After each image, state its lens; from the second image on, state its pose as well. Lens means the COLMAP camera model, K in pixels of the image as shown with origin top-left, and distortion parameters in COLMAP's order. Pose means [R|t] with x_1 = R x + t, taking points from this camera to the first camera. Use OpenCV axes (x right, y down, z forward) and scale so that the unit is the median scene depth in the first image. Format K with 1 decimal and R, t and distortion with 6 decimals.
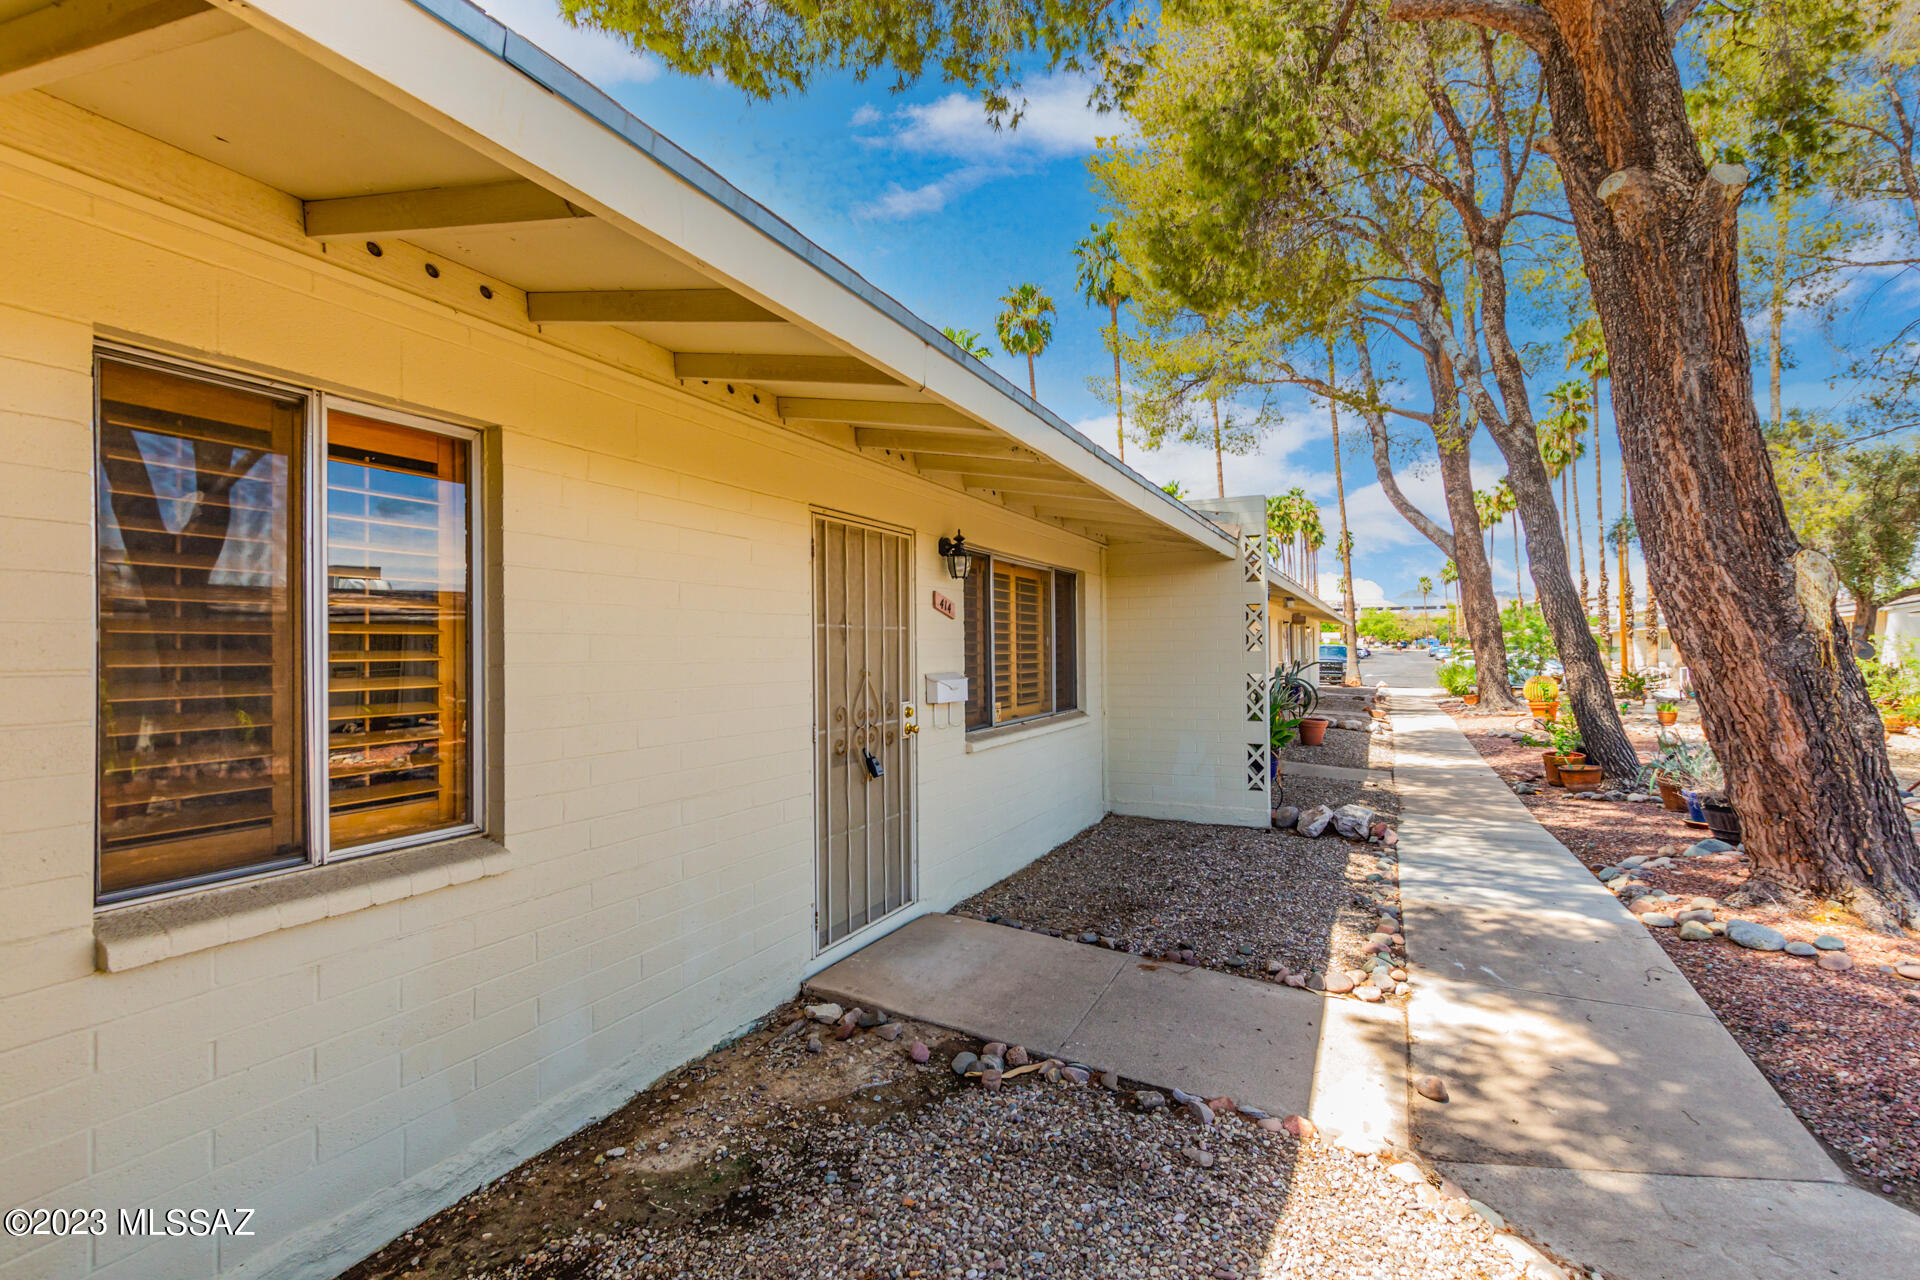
lens RADIAL K [[875.7, 0, 959.3], [0, 875.7, 631.5], [0, 0, 1]] dist [0.004097, -0.003289]
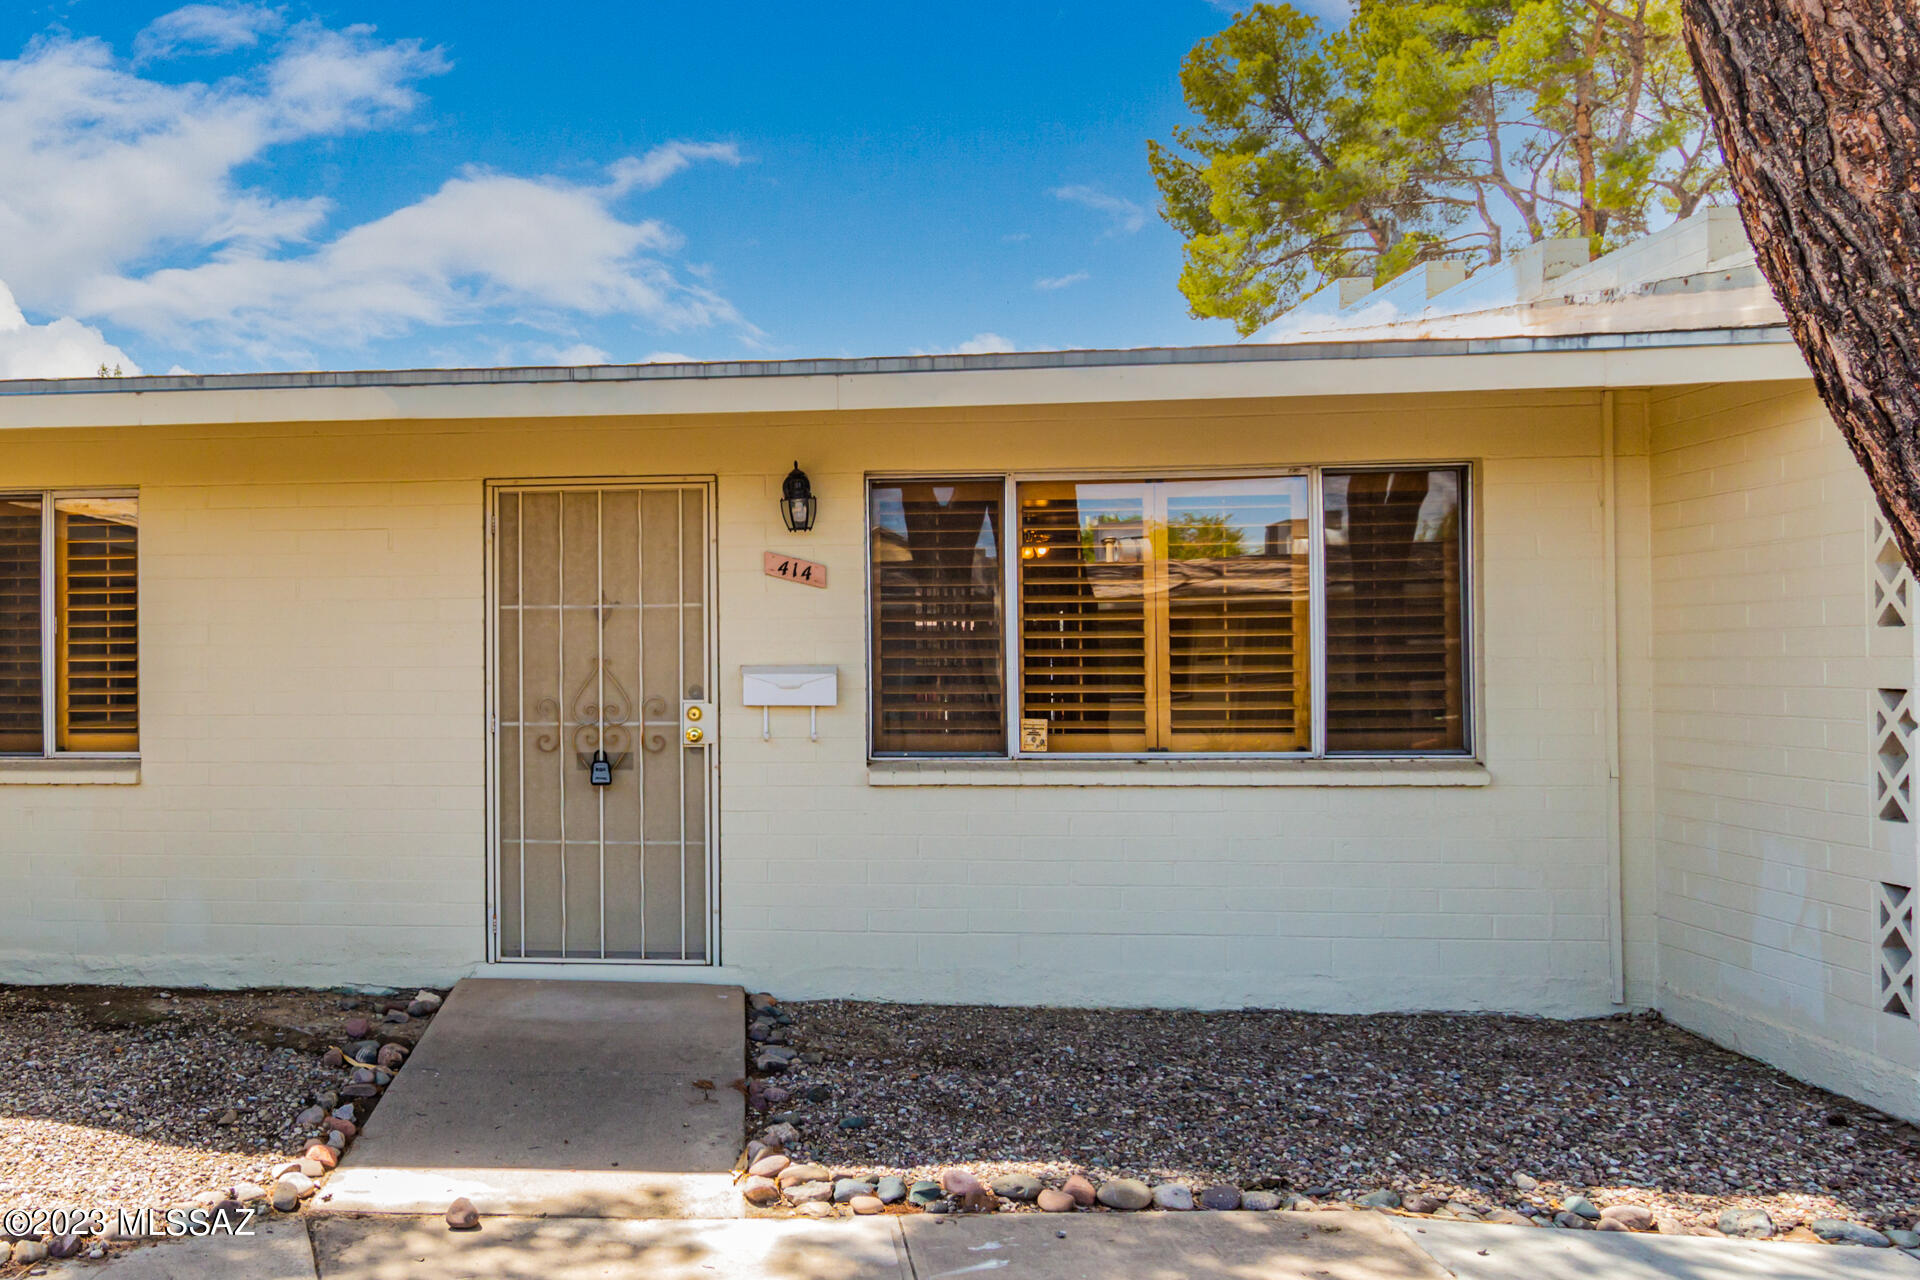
lens RADIAL K [[2129.8, 0, 959.8], [0, 2129.8, 646.2], [0, 0, 1]] dist [0.013832, 0.000000]
pose [[0.307410, -0.008587, -0.951539, 2.109383], [0.026505, 0.999649, -0.000458, 0.046289], [0.951208, -0.025080, 0.307529, 0.761719]]
